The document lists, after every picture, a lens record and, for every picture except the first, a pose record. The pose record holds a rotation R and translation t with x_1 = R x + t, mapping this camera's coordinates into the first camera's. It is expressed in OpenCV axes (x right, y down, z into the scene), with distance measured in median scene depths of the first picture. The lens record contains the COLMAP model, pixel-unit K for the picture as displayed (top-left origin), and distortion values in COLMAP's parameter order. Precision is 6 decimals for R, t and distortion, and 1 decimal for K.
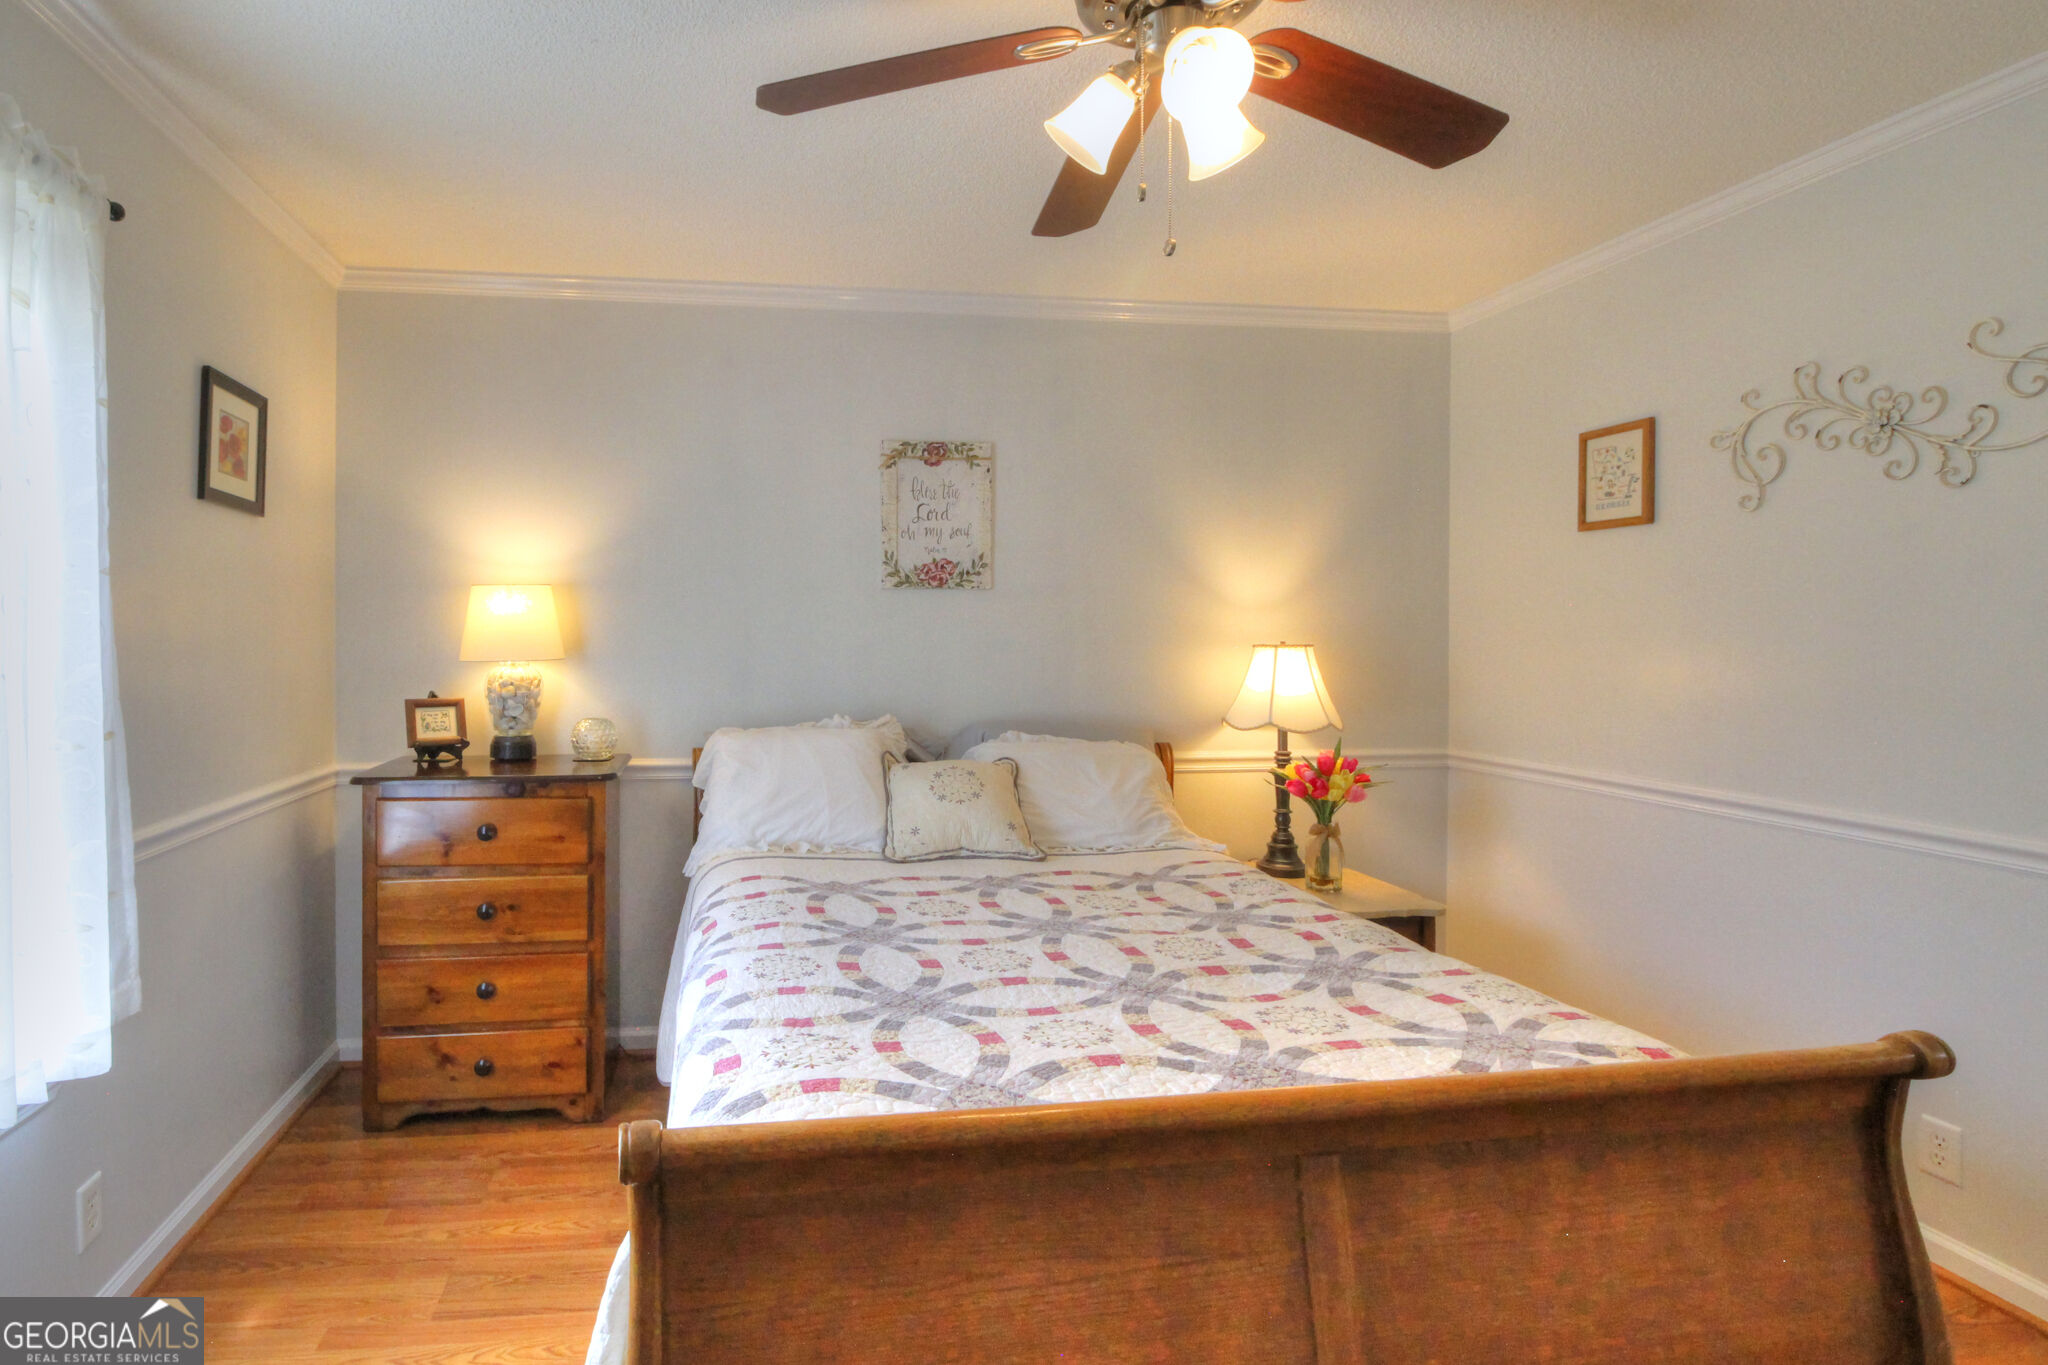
lens RADIAL K [[1006.0, 0, 923.8], [0, 1006.0, 639.3], [0, 0, 1]] dist [-0.002587, -0.003463]
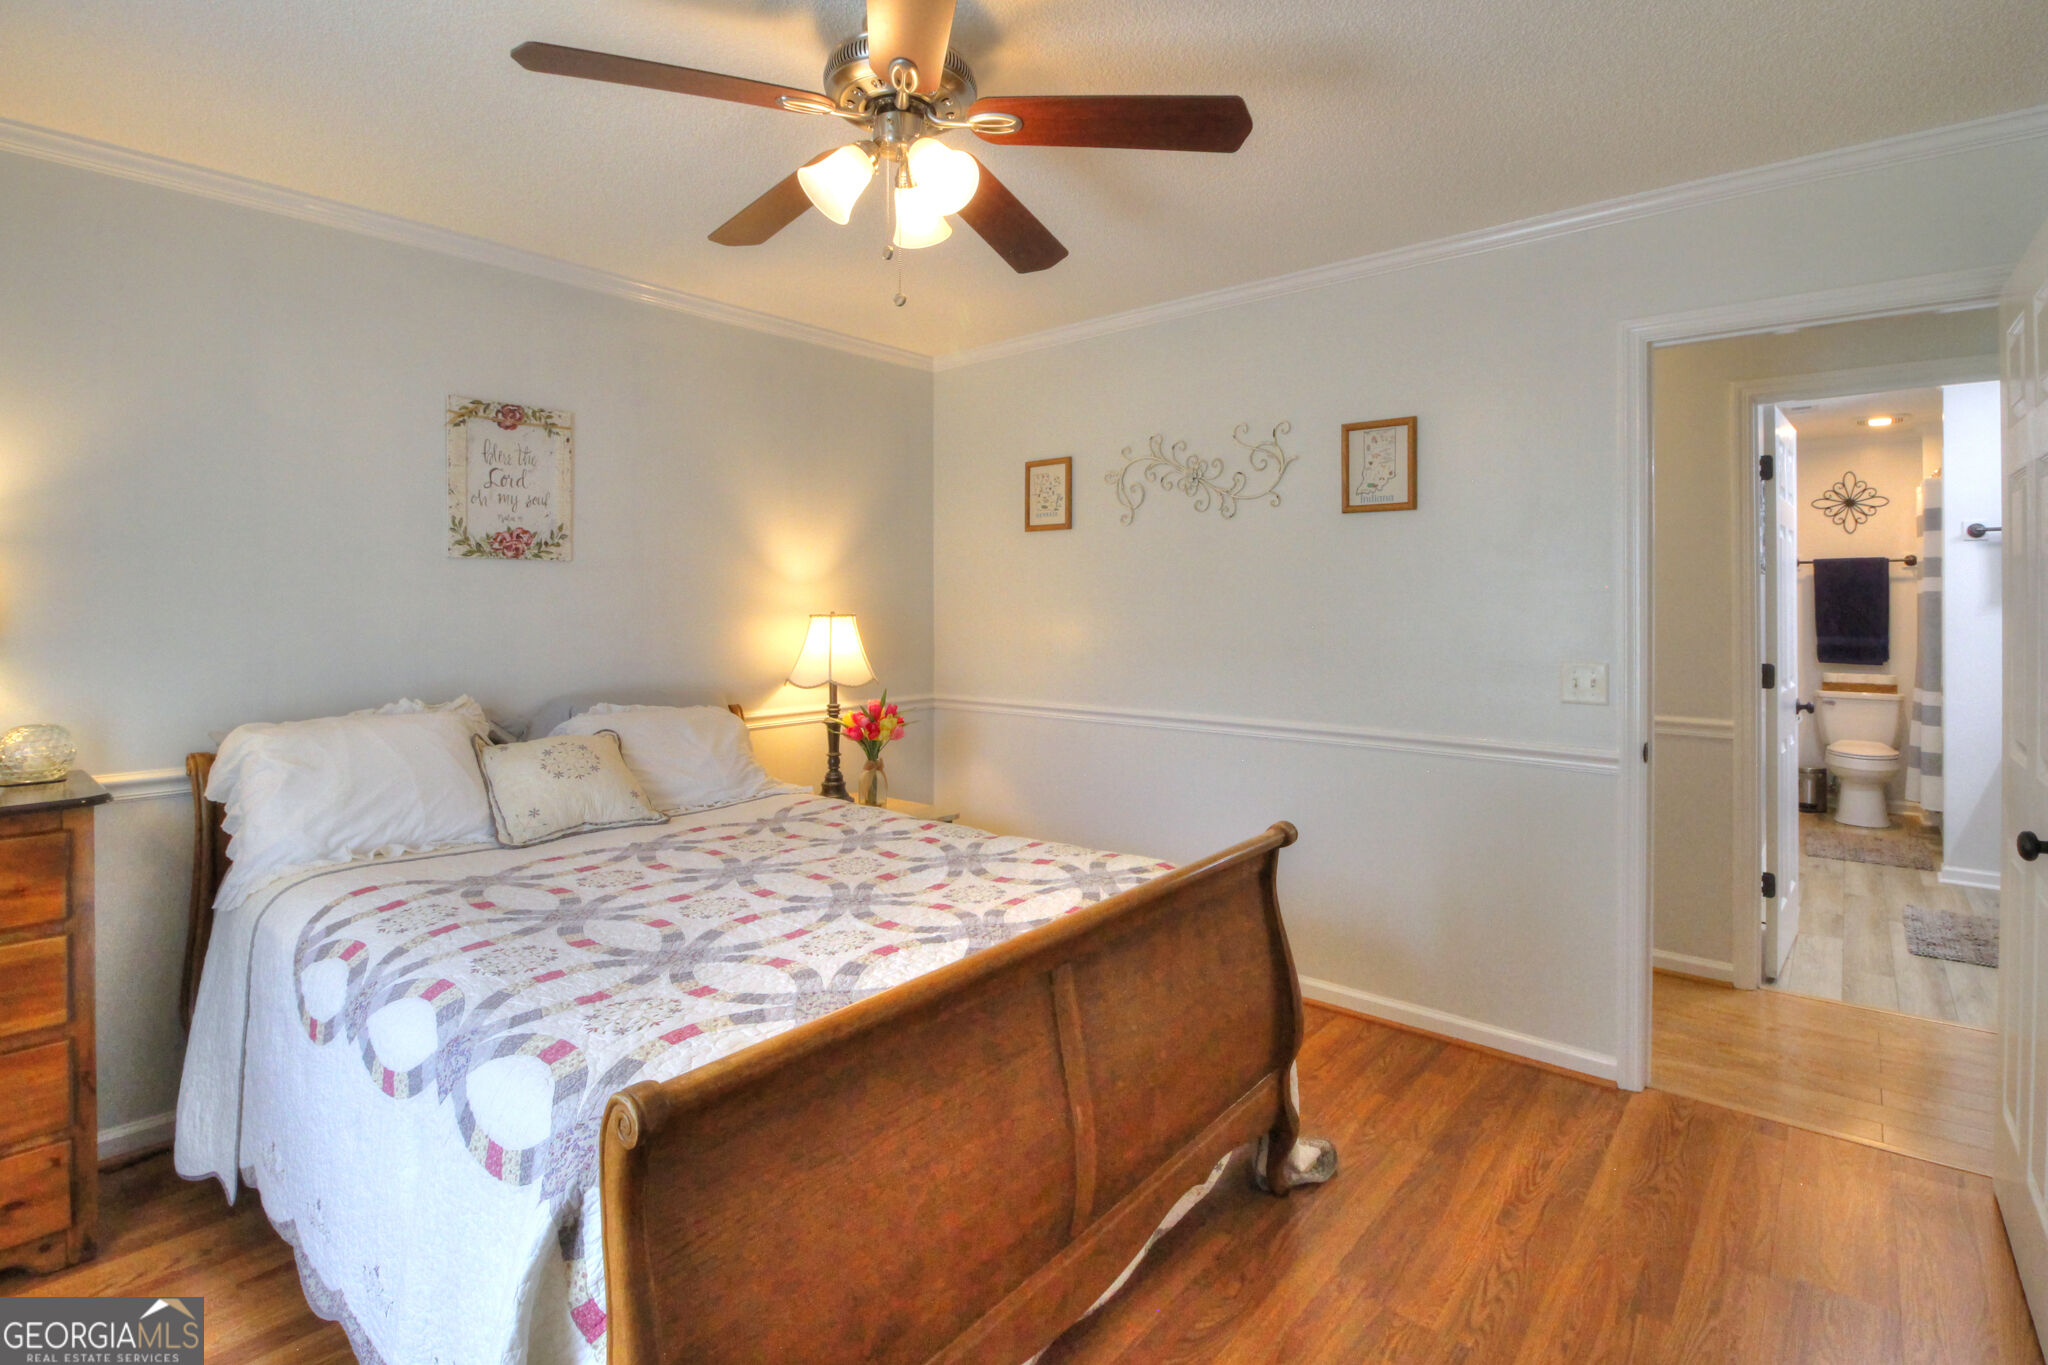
lens RADIAL K [[963.5, 0, 1035.5], [0, 963.5, 604.9], [0, 0, 1]] dist [-0.000200, -0.006357]
pose [[0.738928, -0.004045, 0.673772, -0.271718], [0.006895, 0.999975, -0.001558, -0.002961], [-0.673749, 0.005797, 0.738937, -0.002993]]
